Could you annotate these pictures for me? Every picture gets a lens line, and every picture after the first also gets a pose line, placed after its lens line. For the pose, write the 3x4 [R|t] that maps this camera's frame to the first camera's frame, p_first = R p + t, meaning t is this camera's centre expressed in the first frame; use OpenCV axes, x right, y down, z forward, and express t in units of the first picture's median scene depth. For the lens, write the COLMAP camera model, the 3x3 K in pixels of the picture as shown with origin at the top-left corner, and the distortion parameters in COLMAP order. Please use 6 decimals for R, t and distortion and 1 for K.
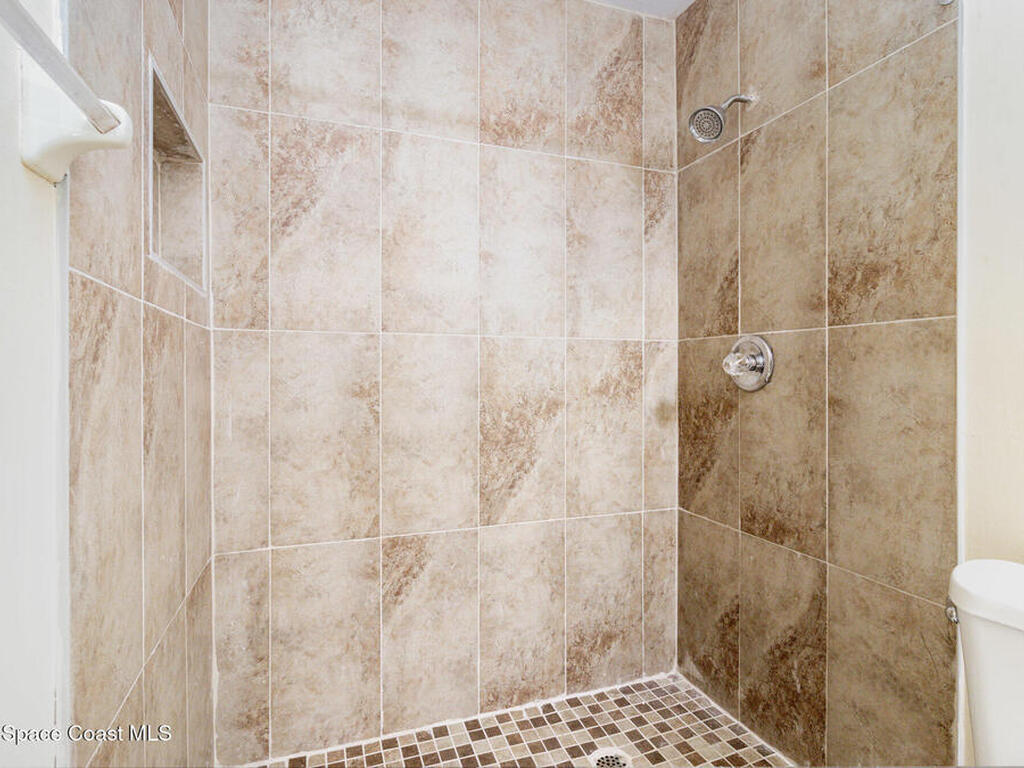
lens RADIAL K [[541.7, 0, 514.2], [0, 541.7, 377.0], [0, 0, 1]] dist [0.000799, -0.000087]
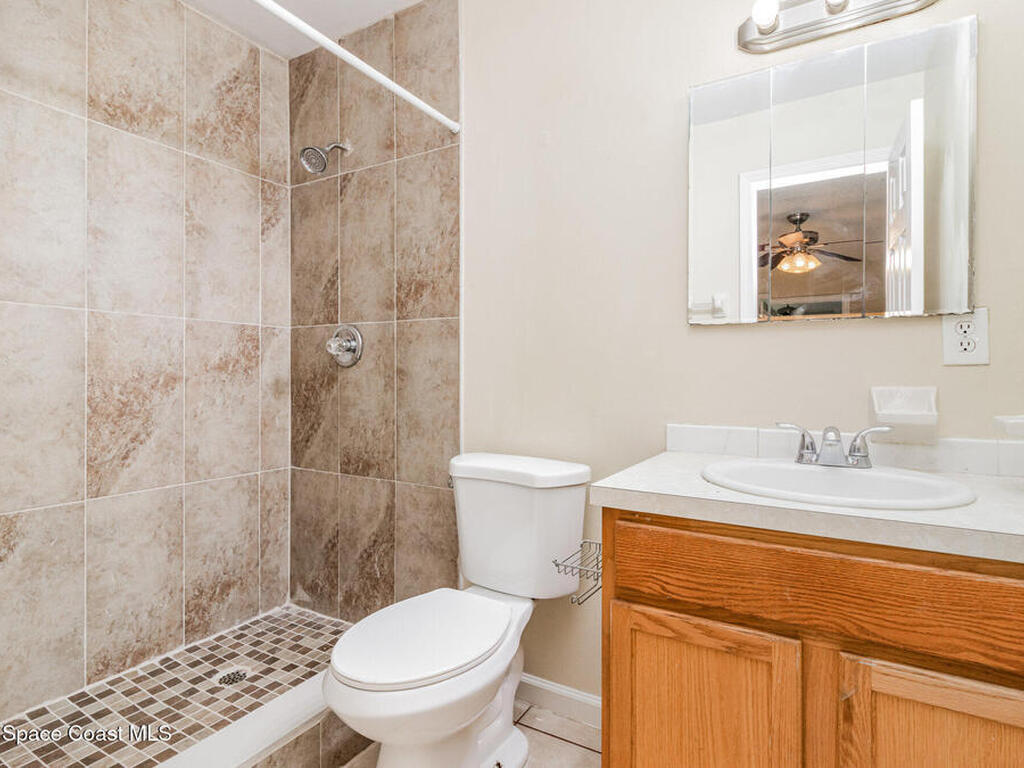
lens RADIAL K [[541.7, 0, 509.8], [0, 541.7, 375.5], [0, 0, 1]] dist [0.000799, -0.000087]
pose [[0.777829, 0.002110, 0.628473, -0.085424], [0.000606, 0.999991, -0.004108, 0.050749], [-0.628476, 0.003576, 0.777821, -0.275189]]
